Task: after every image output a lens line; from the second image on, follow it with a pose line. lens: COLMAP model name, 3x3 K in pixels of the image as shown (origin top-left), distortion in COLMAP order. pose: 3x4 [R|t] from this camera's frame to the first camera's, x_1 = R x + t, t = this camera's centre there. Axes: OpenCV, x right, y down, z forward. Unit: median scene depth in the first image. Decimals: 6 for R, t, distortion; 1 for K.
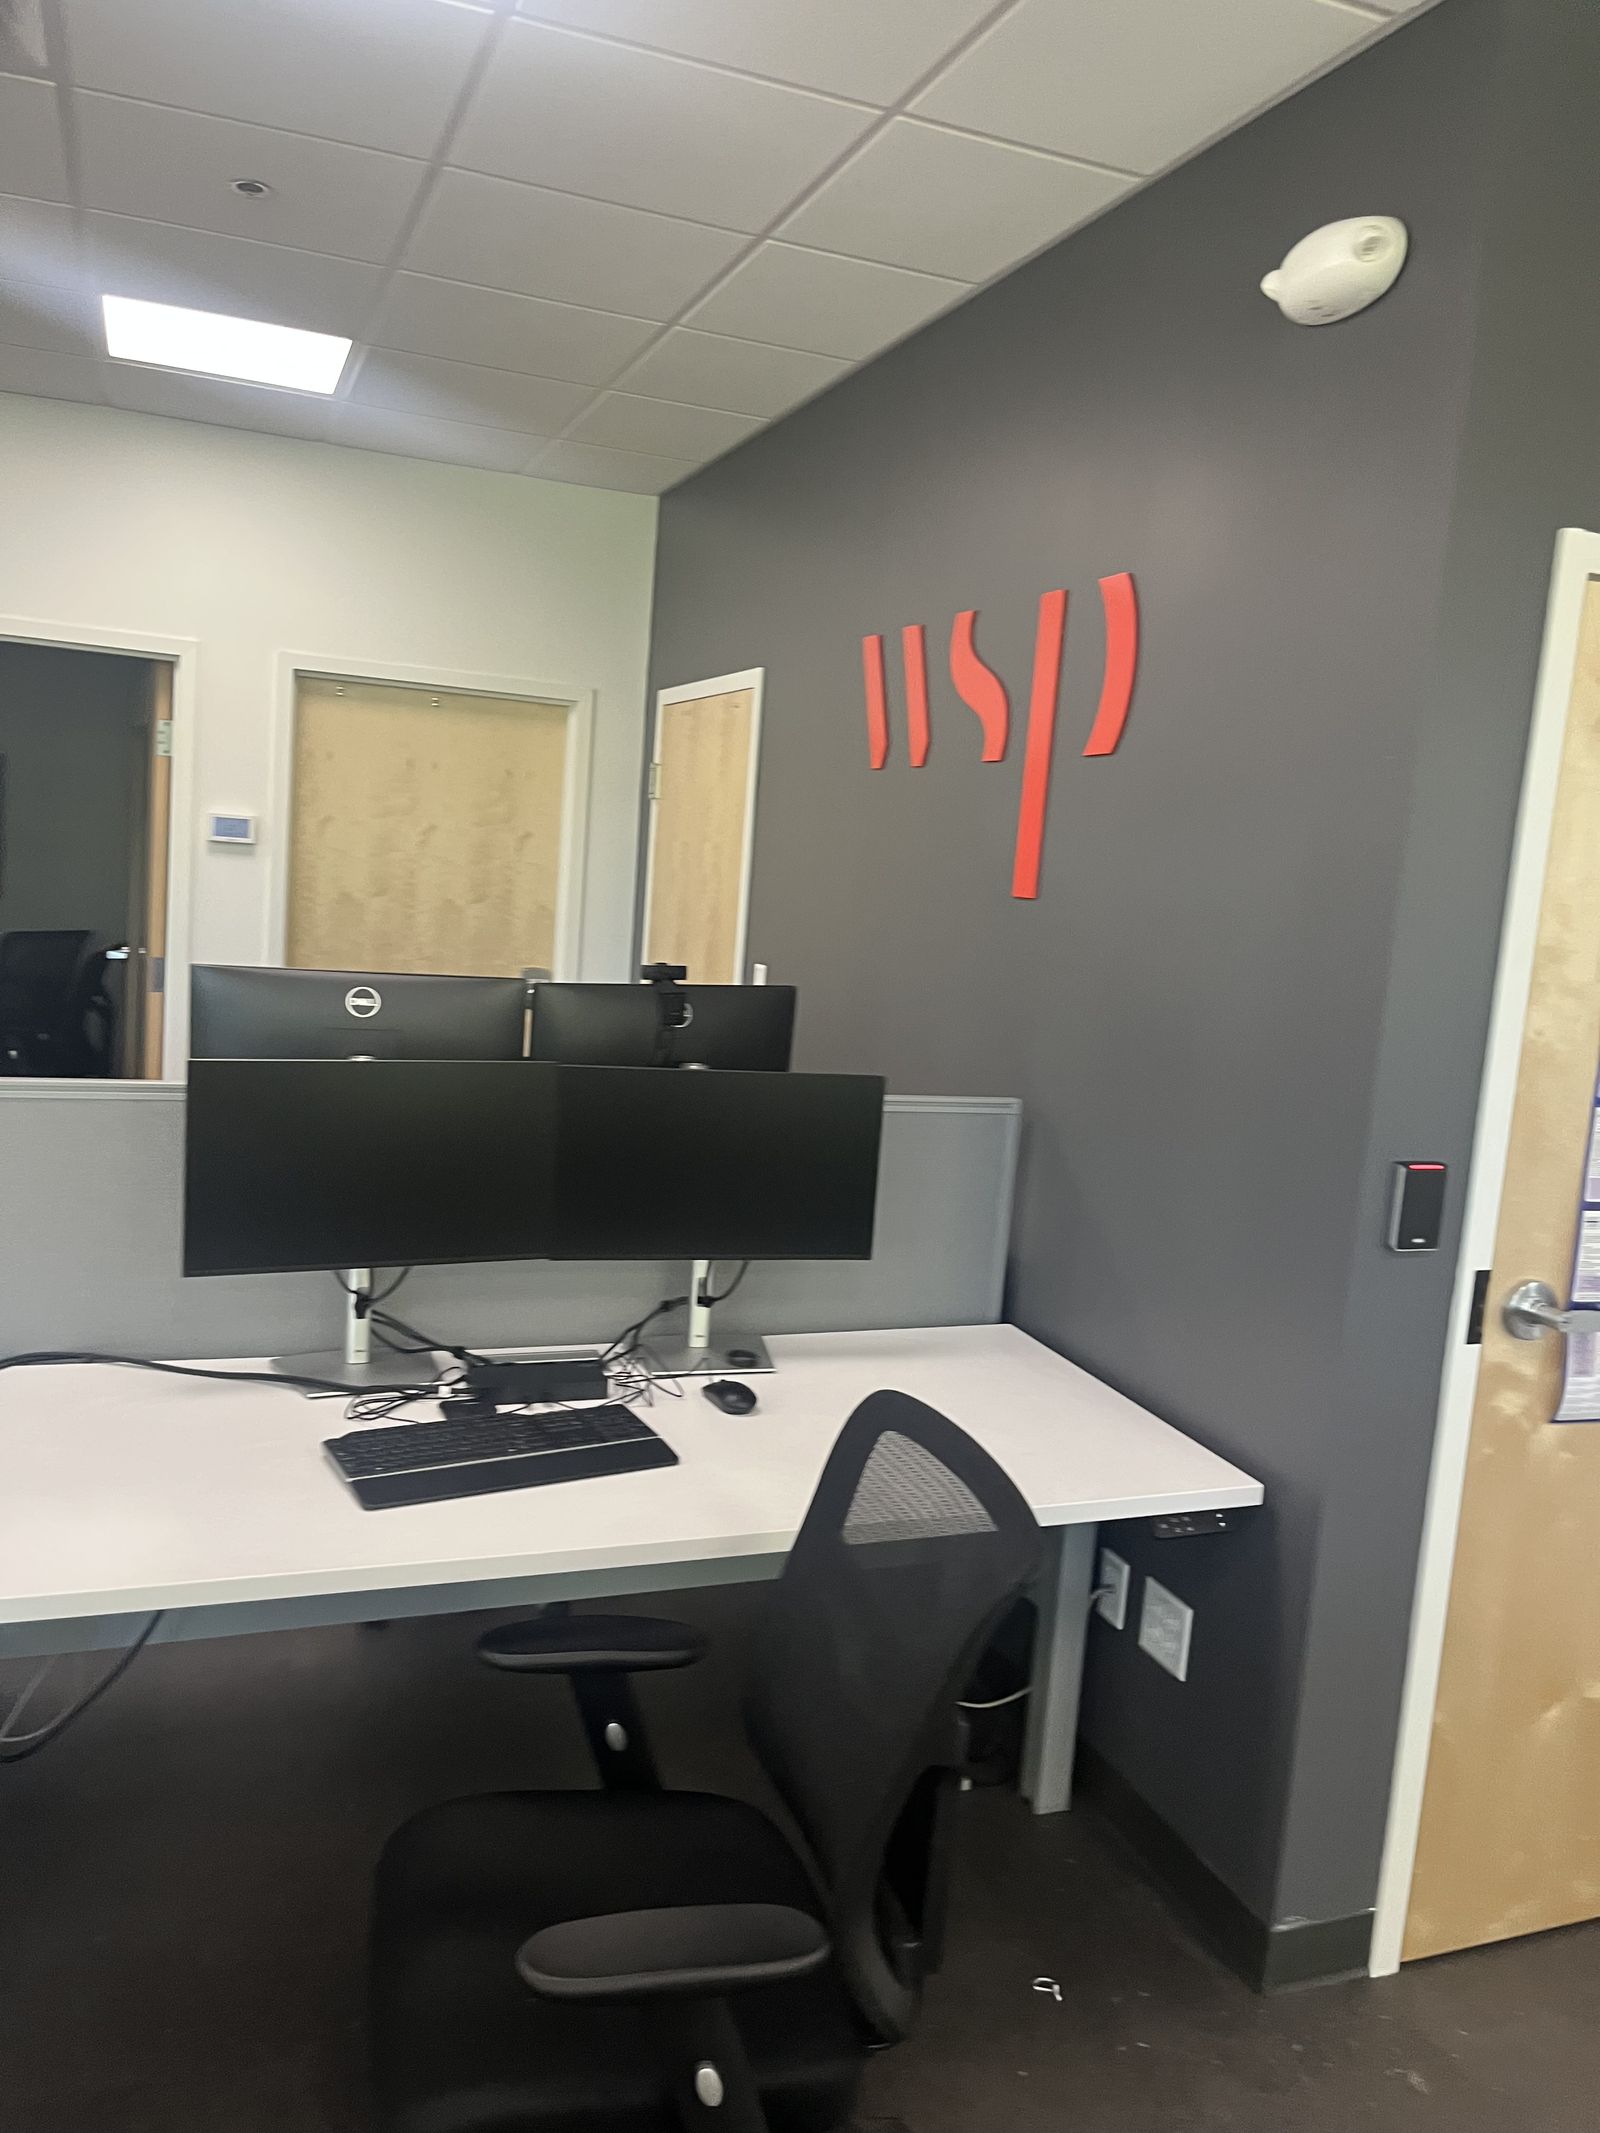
lens RADIAL K [[1616.6, 0, 799.1], [0, 1616.6, 1062.1], [0, 0, 1]] dist [0.029514, -0.008435]
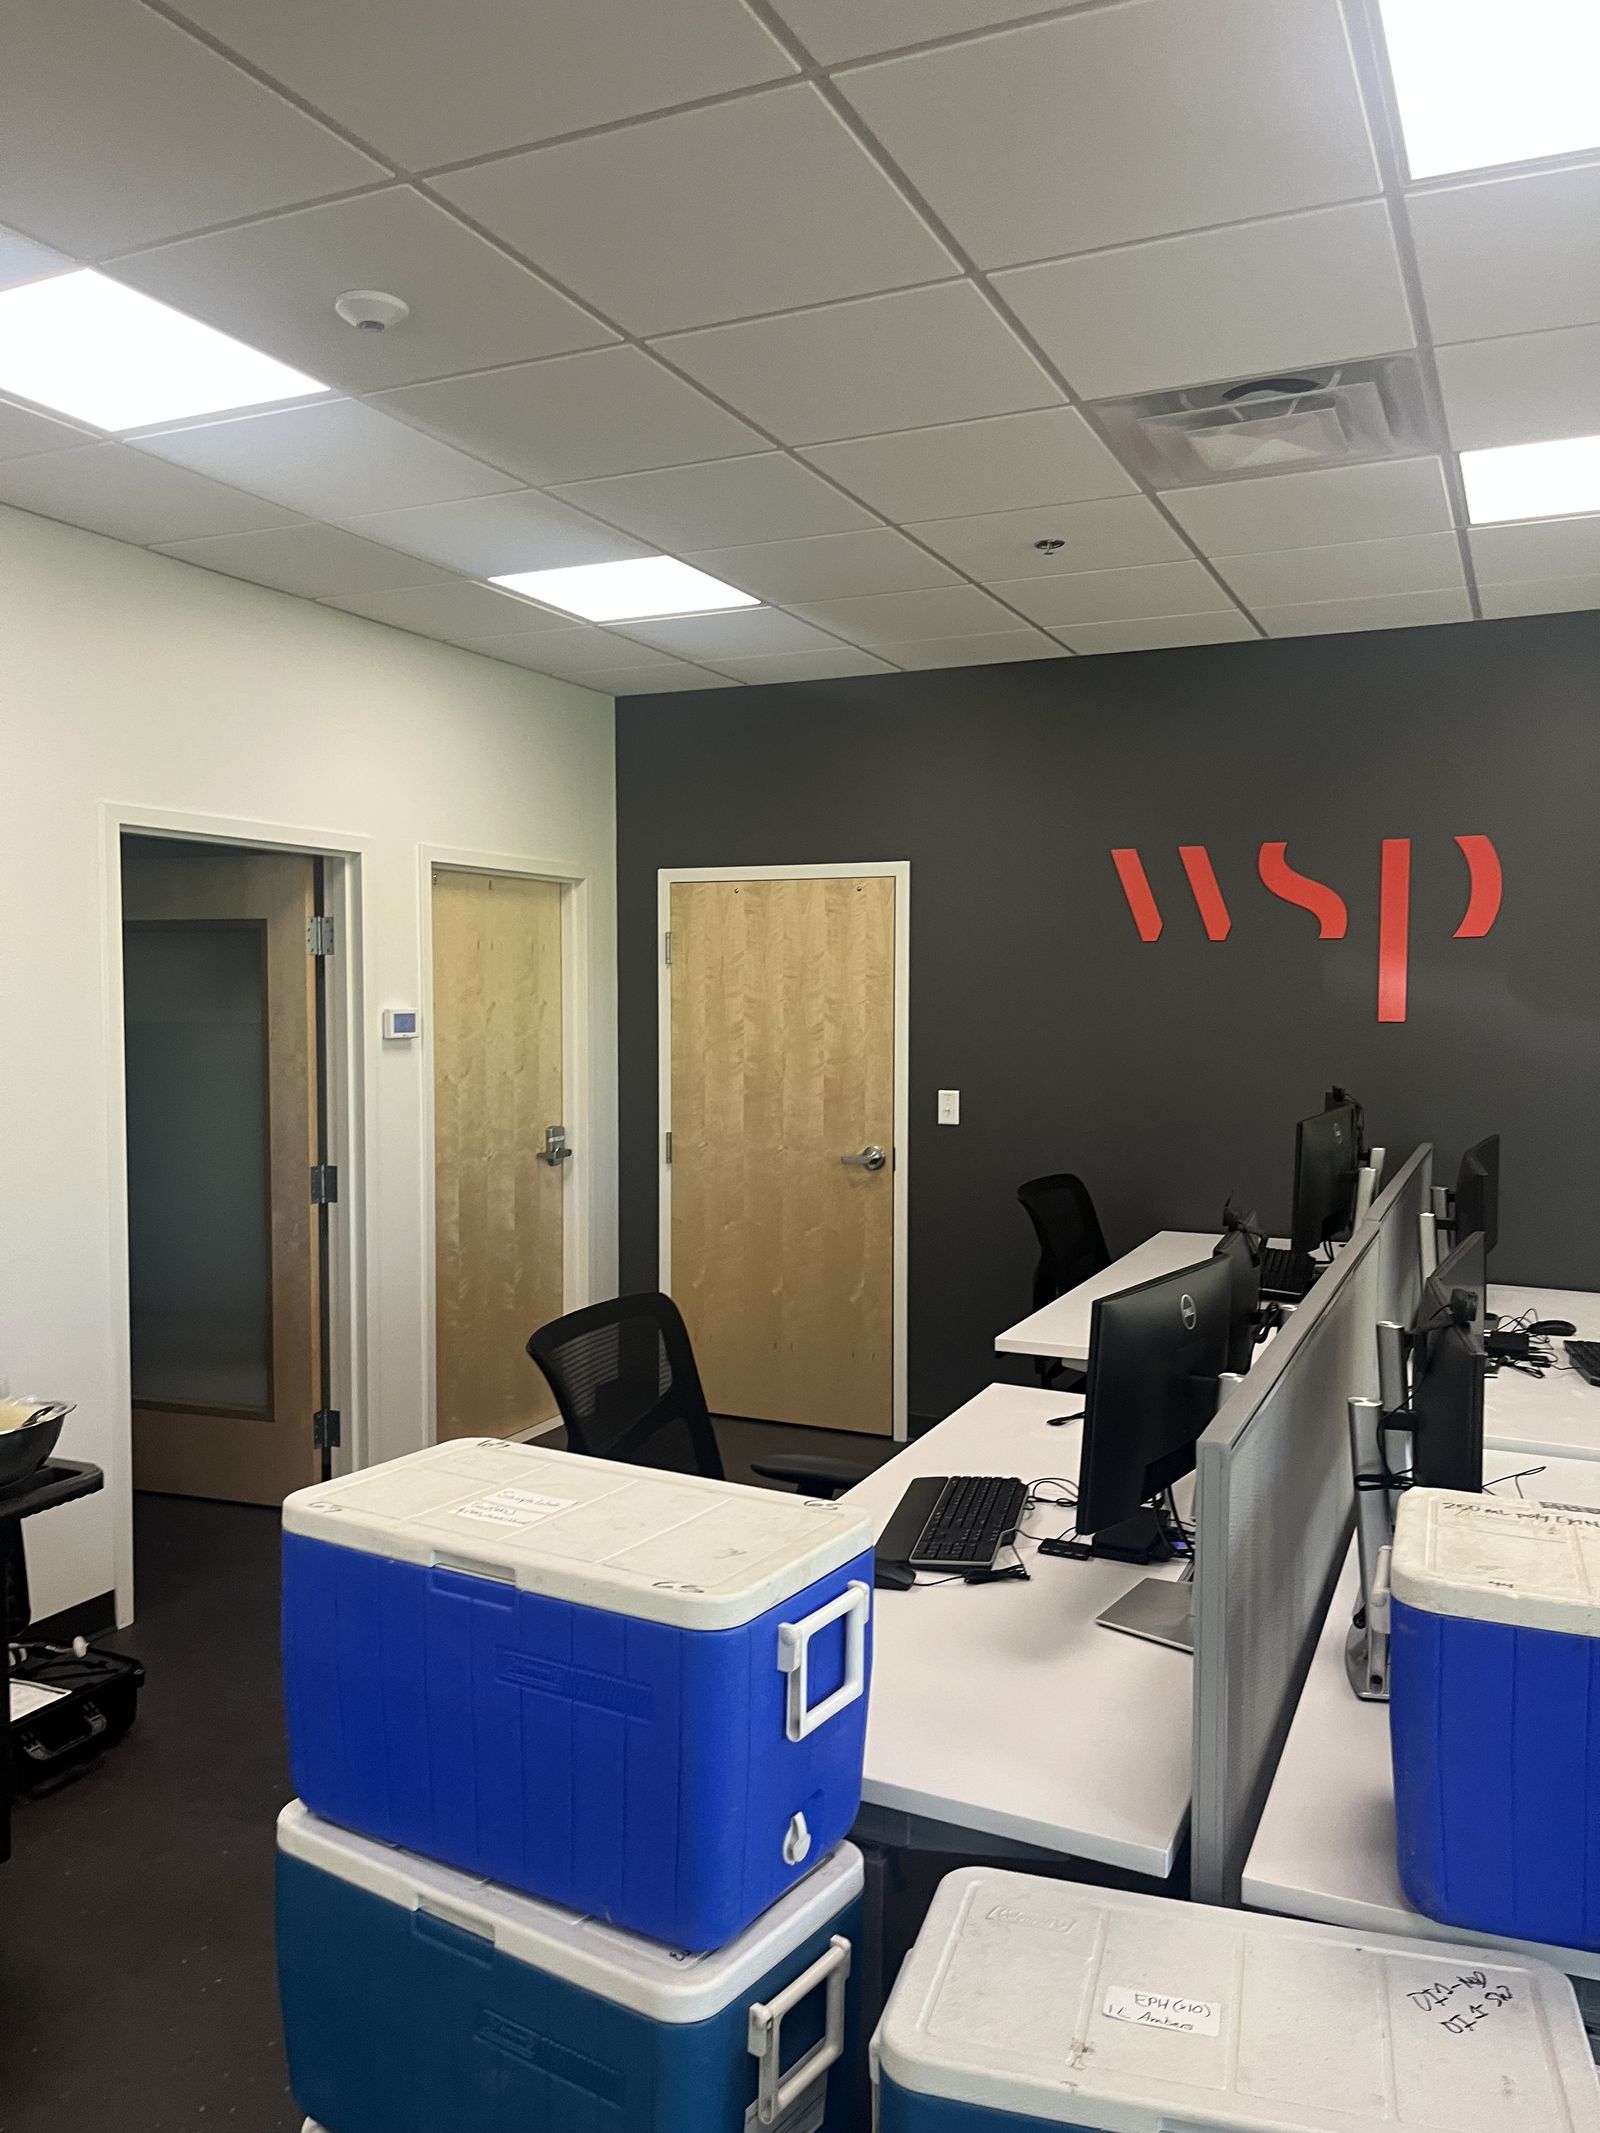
lens RADIAL K [[1616.6, 0, 797.1], [0, 1616.6, 1074.1], [0, 0, 1]] dist [0.029514, -0.008435]
pose [[0.739549, -0.108868, 0.664240, -0.781959], [0.135652, 0.990692, 0.011341, -0.087321], [-0.659292, 0.081718, 0.747433, 0.104995]]
